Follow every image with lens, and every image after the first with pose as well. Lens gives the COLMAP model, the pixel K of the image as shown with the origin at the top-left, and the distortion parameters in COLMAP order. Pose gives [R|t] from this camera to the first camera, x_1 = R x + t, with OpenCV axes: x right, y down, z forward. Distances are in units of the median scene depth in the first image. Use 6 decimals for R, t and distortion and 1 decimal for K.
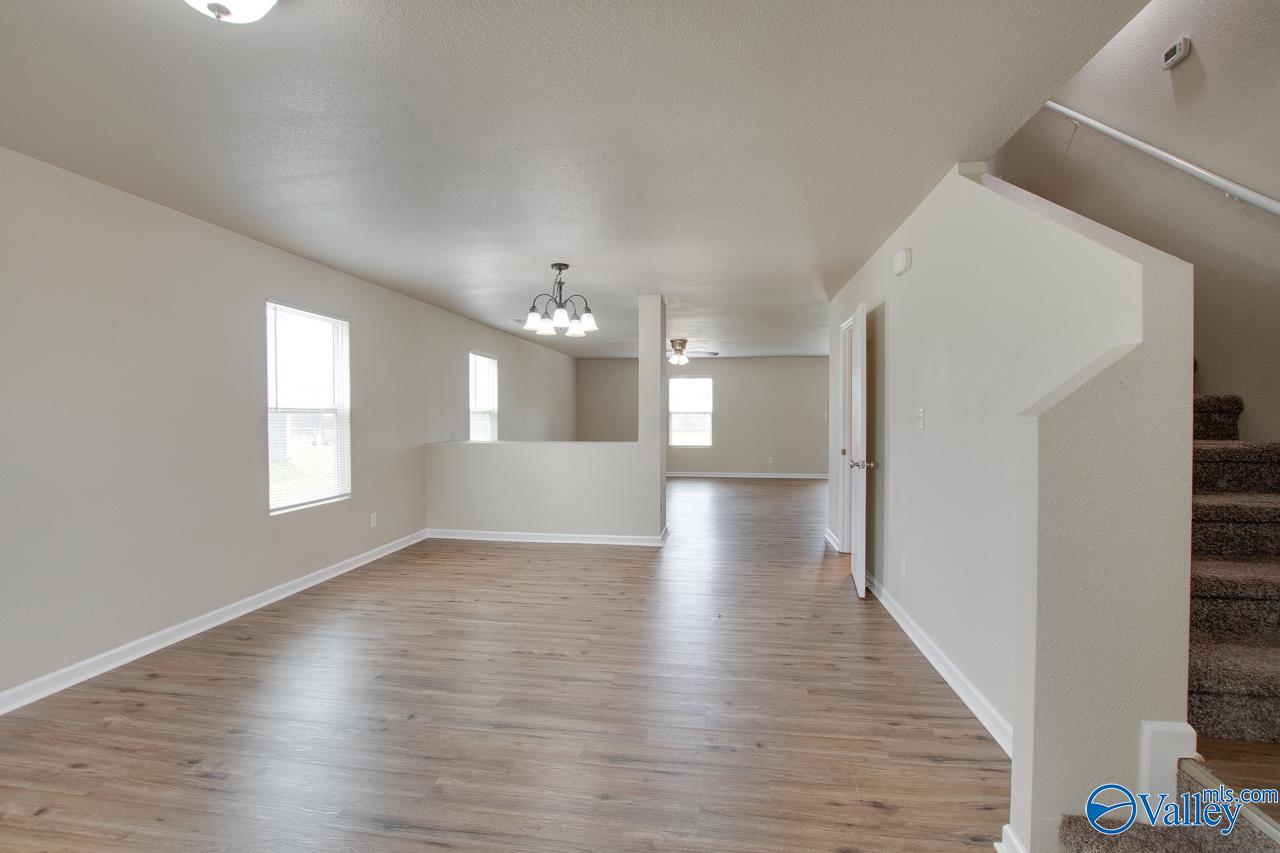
lens RADIAL K [[579.5, 0, 635.5], [0, 579.5, 427.6], [0, 0, 1]] dist [0.002419, -0.000716]
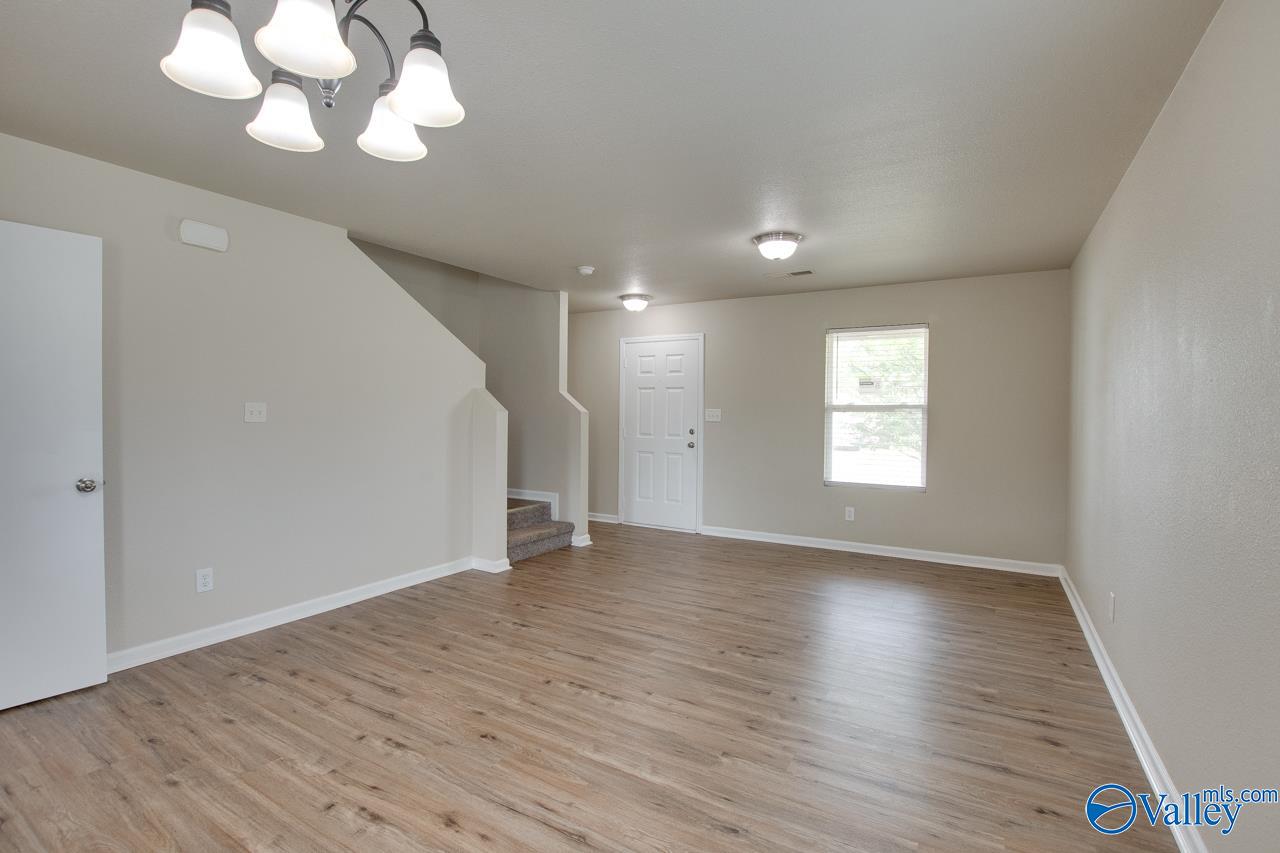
lens RADIAL K [[579.5, 0, 640.0], [0, 579.5, 421.7], [0, 0, 1]] dist [0.002419, -0.000716]
pose [[-0.925097, -0.009885, 0.379601, -0.575361], [0.002220, 0.999503, 0.031436, -0.033968], [-0.379724, 0.029924, -0.924616, 1.835412]]
